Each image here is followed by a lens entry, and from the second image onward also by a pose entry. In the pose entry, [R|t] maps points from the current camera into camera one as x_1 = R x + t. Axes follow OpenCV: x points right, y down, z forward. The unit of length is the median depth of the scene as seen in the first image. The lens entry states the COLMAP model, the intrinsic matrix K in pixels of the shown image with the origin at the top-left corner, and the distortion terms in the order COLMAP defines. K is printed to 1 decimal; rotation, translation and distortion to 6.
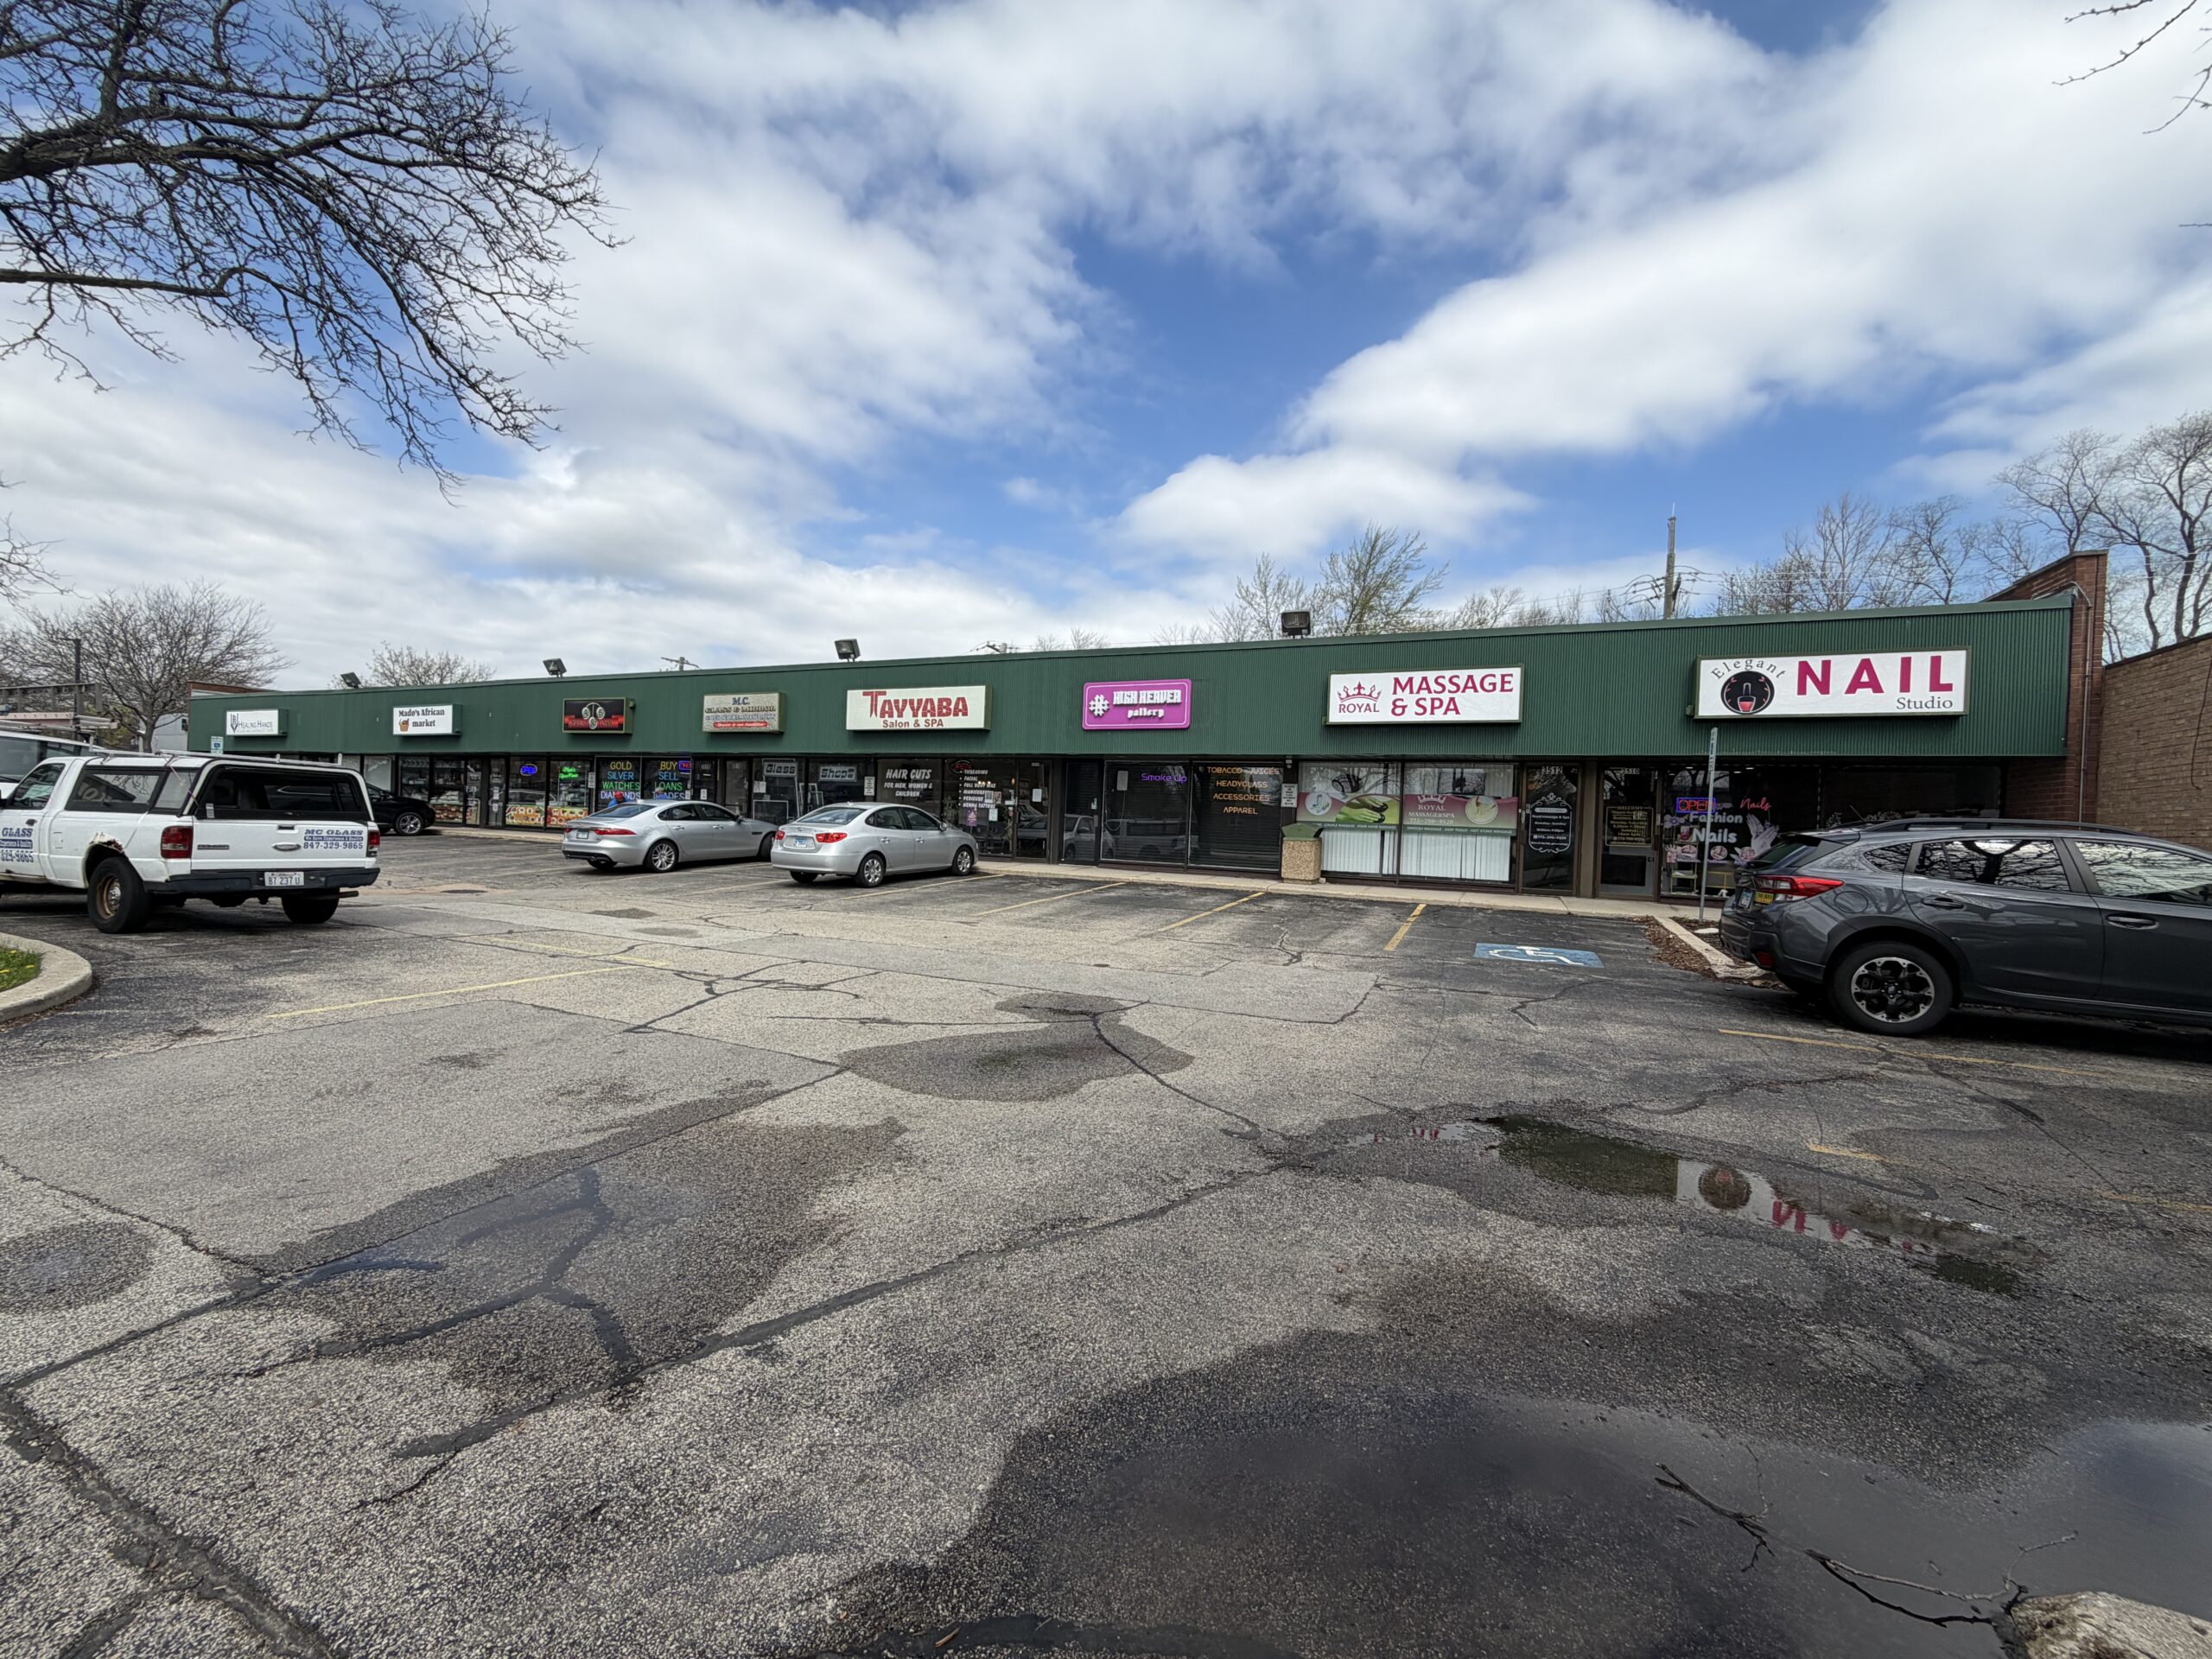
lens RADIAL K [[698.4, 0, 1106.0], [0, 698.4, 829.5], [0, 0, 1]] dist [0.000390, 0.000012]
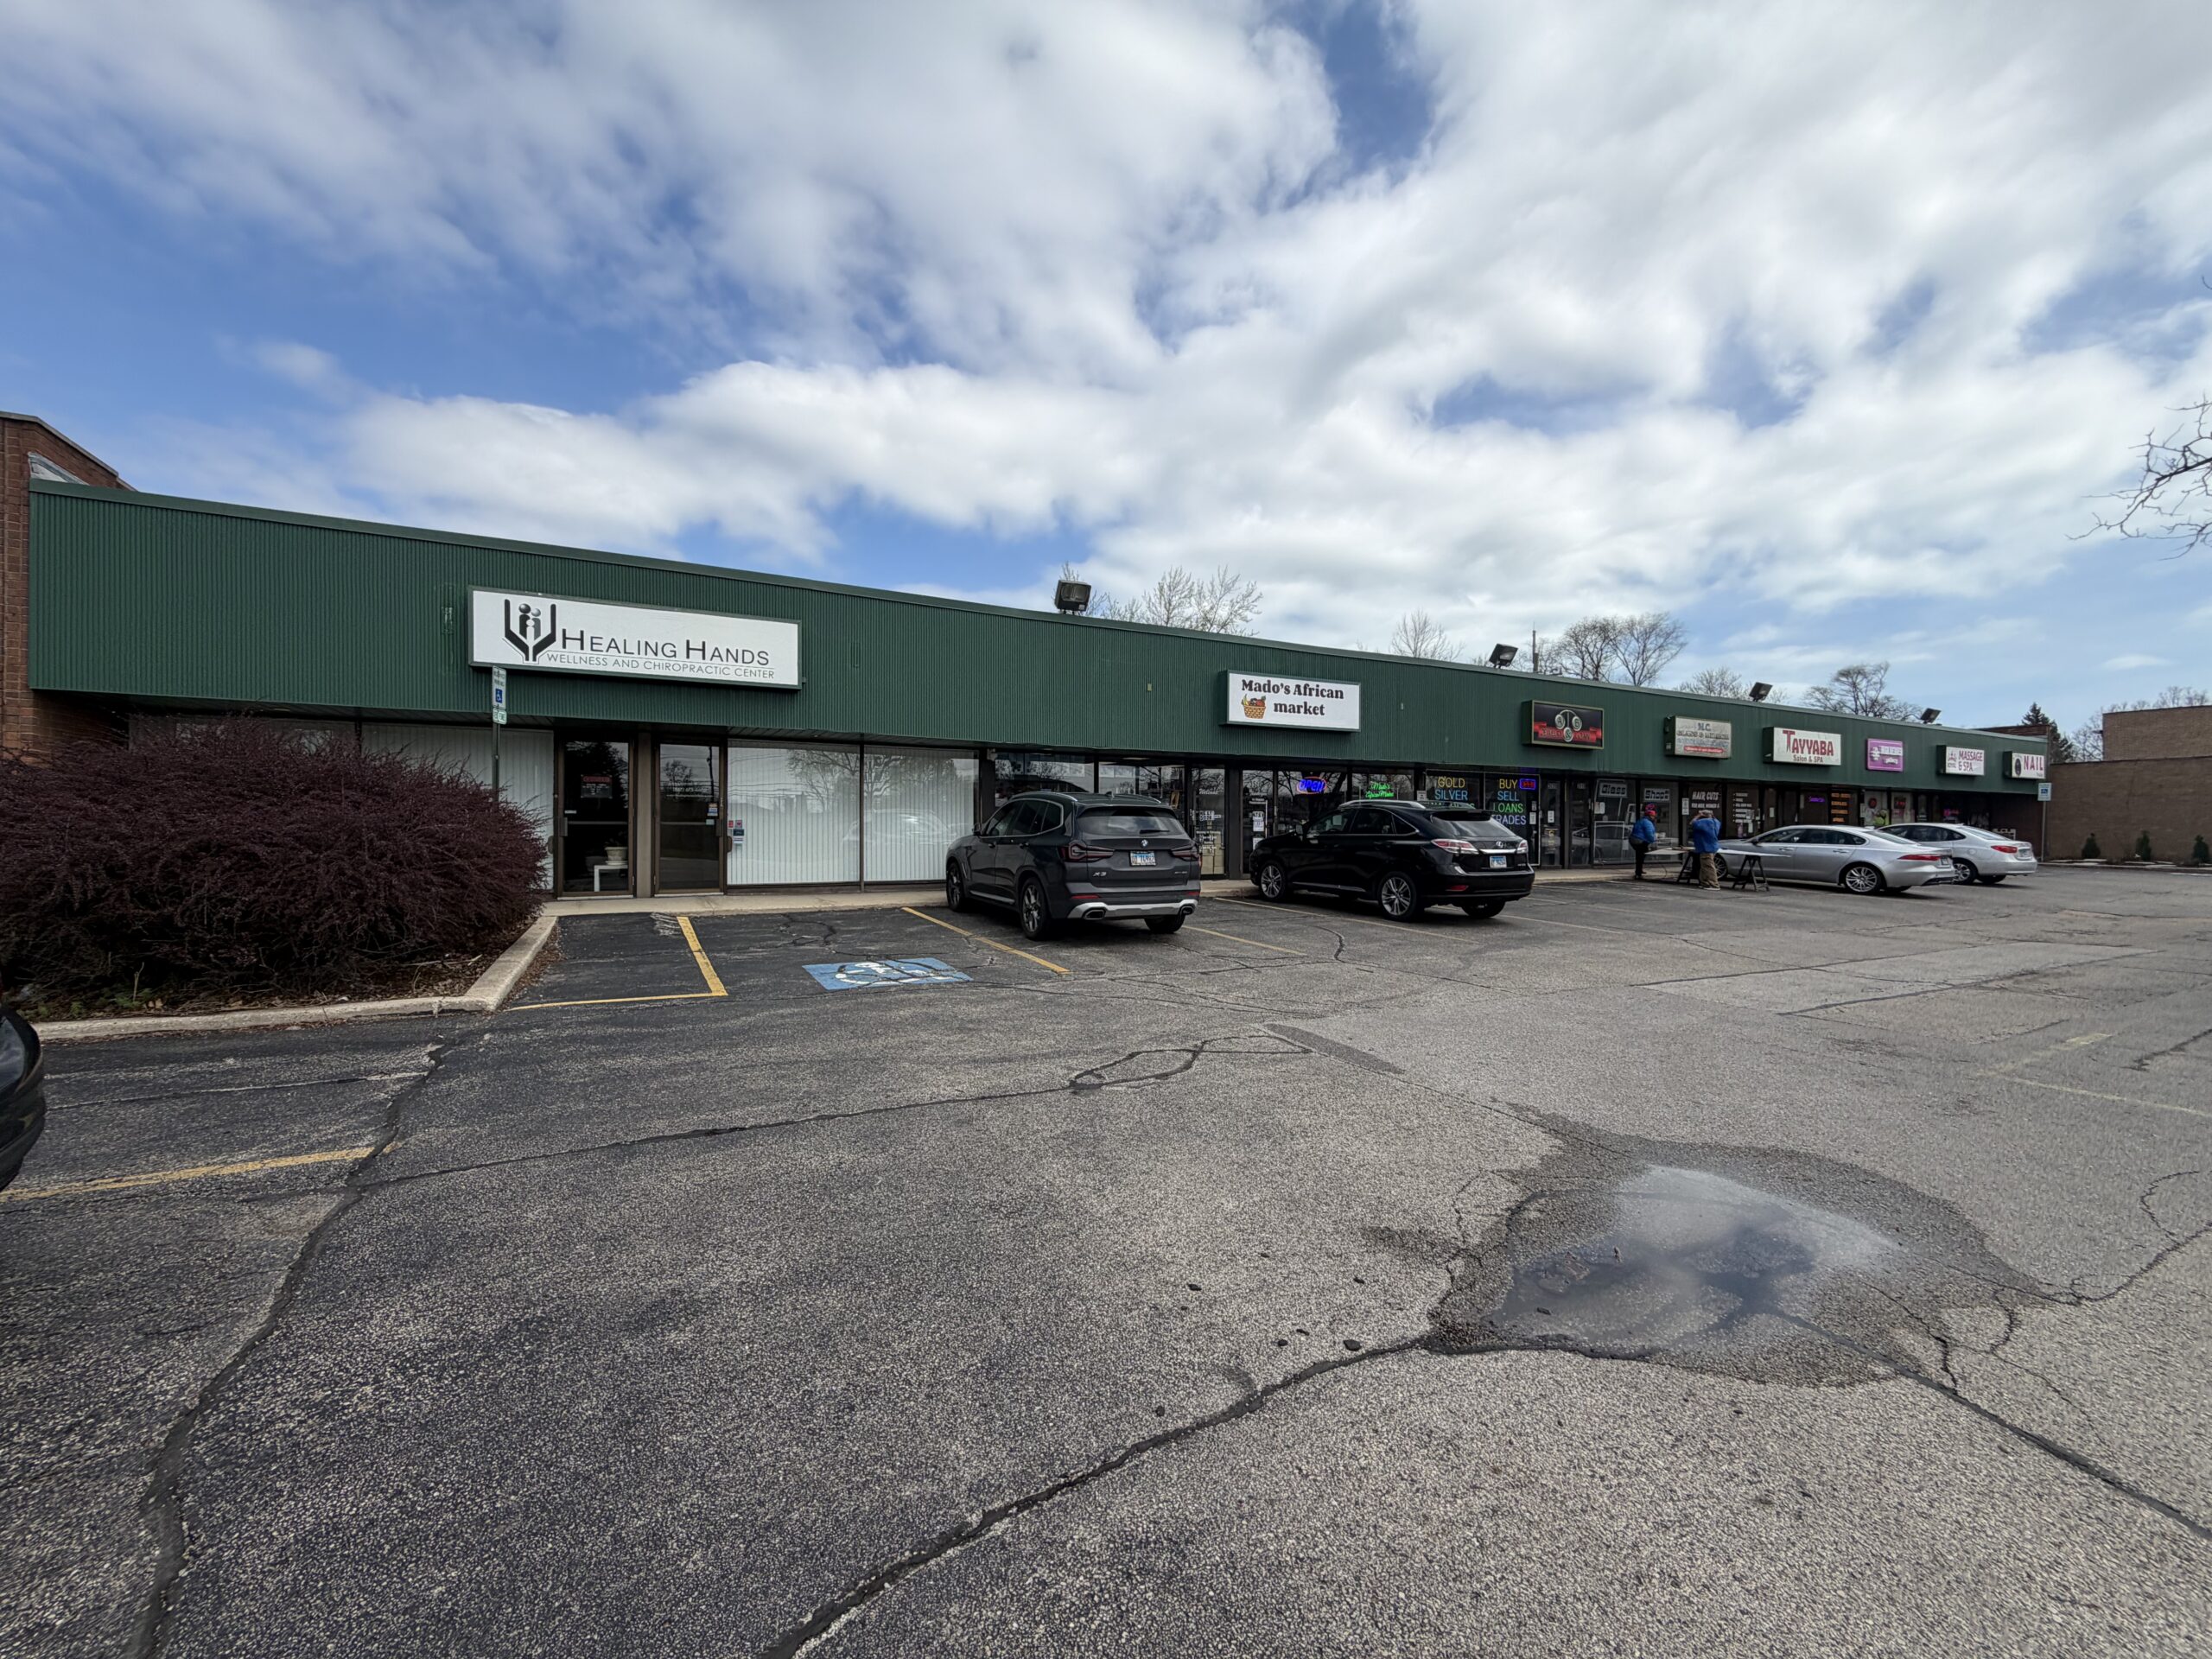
lens RADIAL K [[887.8, 0, 1098.9], [0, 887.8, 841.6], [0, 0, 1]] dist [0.000955, 0.000111]
pose [[0.673437, -0.047174, 0.737738, -1.676845], [0.029065, 0.998880, 0.037341, -0.073075], [-0.738673, -0.003705, 0.674053, 0.627126]]
